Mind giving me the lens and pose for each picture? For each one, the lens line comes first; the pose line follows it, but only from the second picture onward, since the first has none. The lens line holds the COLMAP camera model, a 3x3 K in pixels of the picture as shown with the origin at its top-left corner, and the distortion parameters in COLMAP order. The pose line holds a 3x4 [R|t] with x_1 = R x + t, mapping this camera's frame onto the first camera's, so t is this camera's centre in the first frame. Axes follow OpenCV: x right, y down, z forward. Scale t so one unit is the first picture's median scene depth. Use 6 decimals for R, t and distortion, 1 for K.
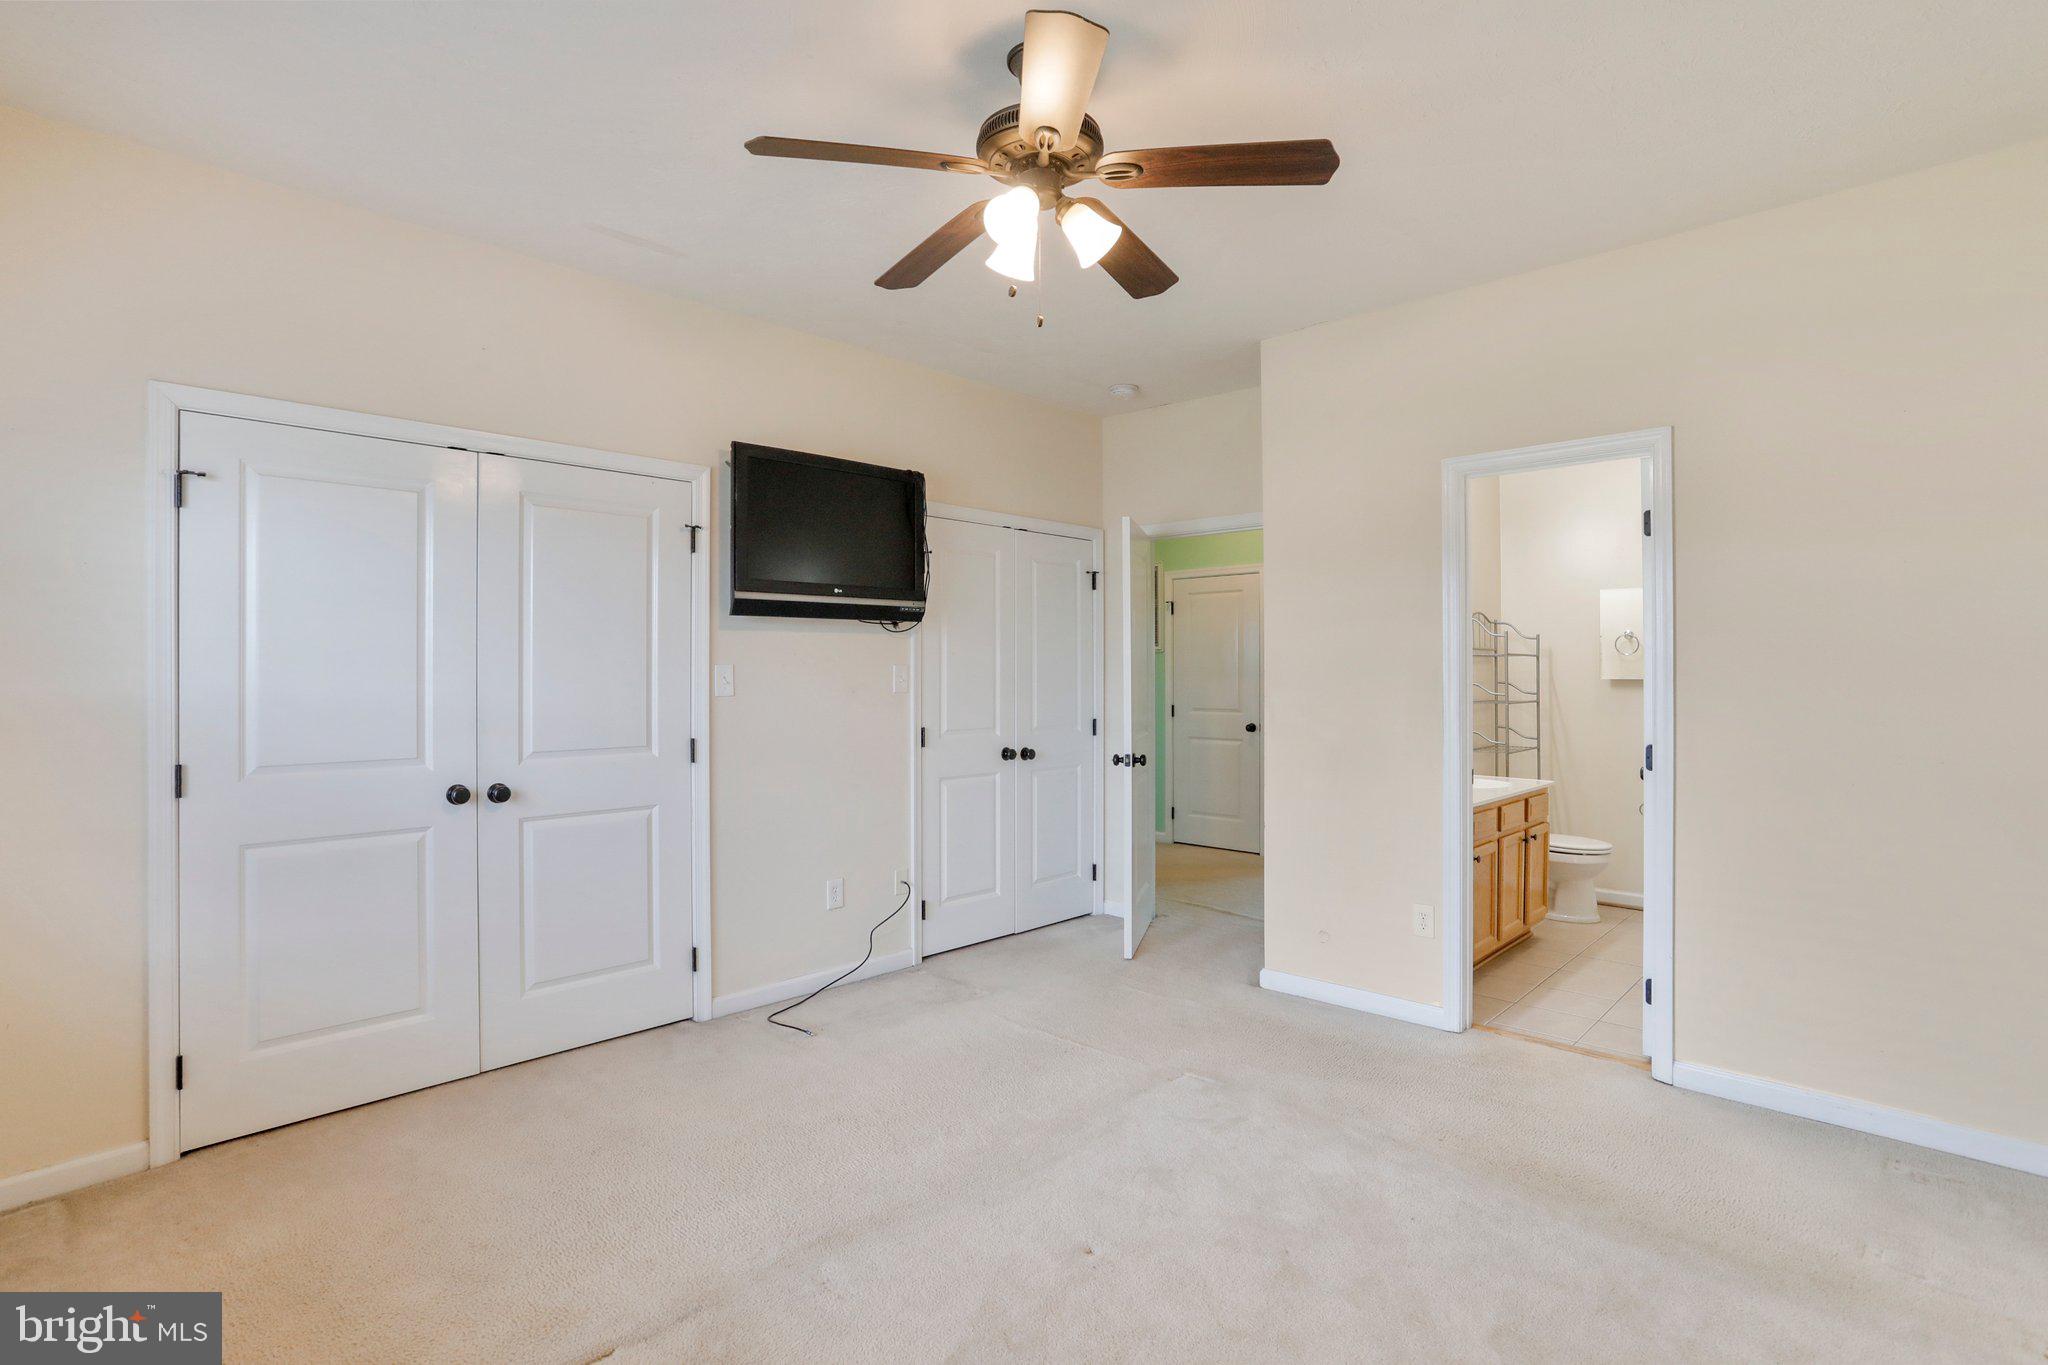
lens RADIAL K [[1002.6, 0, 1020.0], [0, 1002.6, 671.0], [0, 0, 1]] dist [-0.043752, 0.023651]
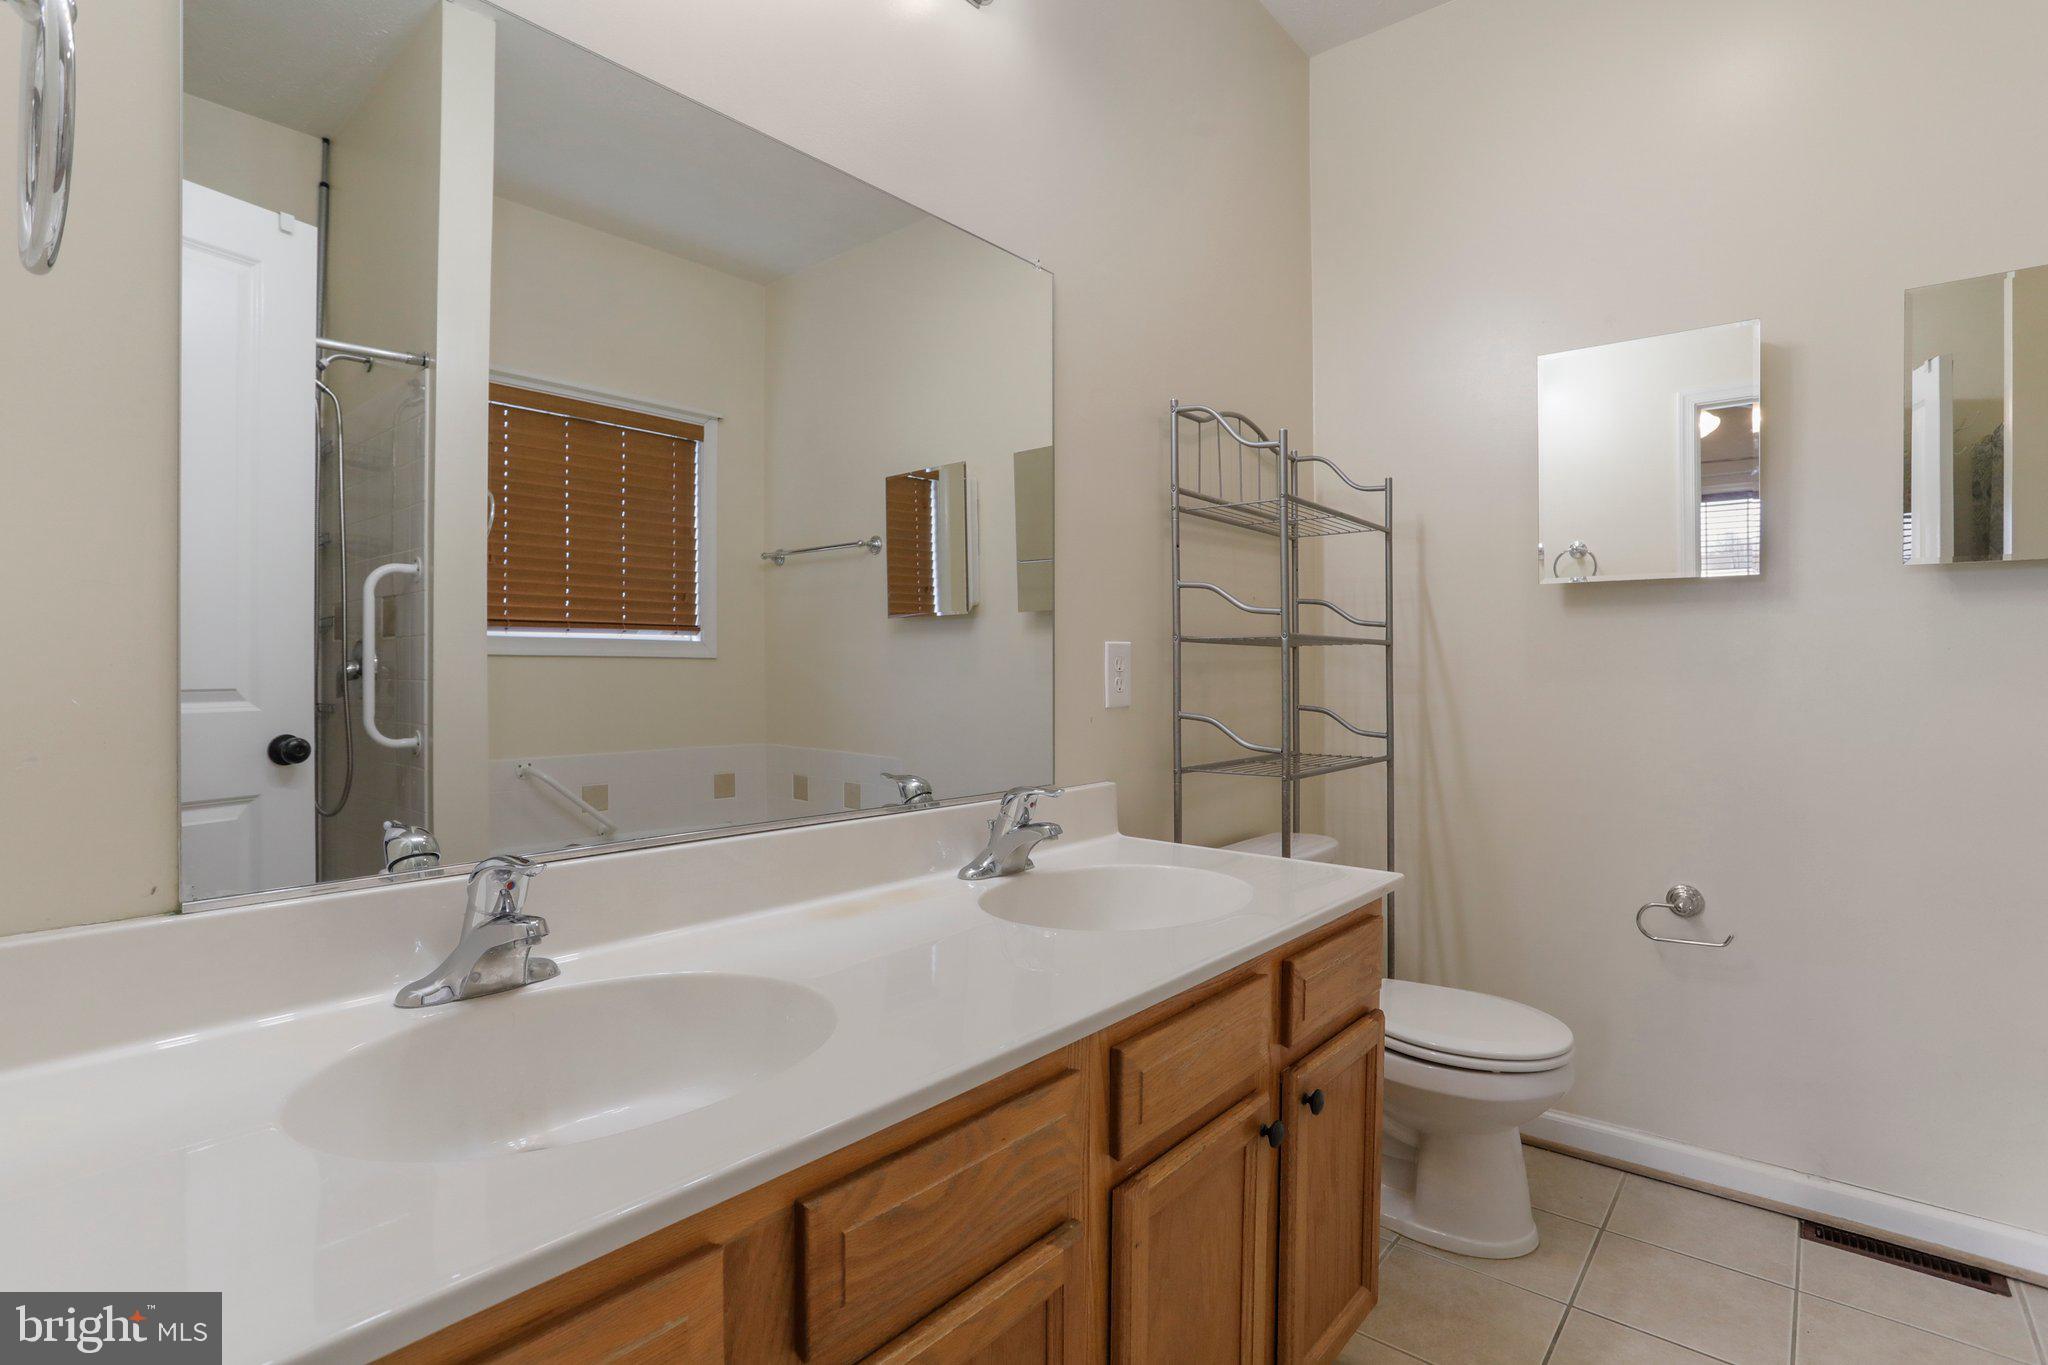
lens RADIAL K [[1002.6, 0, 1027.8], [0, 1002.6, 690.3], [0, 0, 1]] dist [-0.043752, 0.023651]
pose [[0.997010, -0.000898, 0.077272, 0.344934], [0.000625, 0.999993, 0.003556, 0.048039], [-0.077275, -0.003497, 0.997004, 0.608667]]
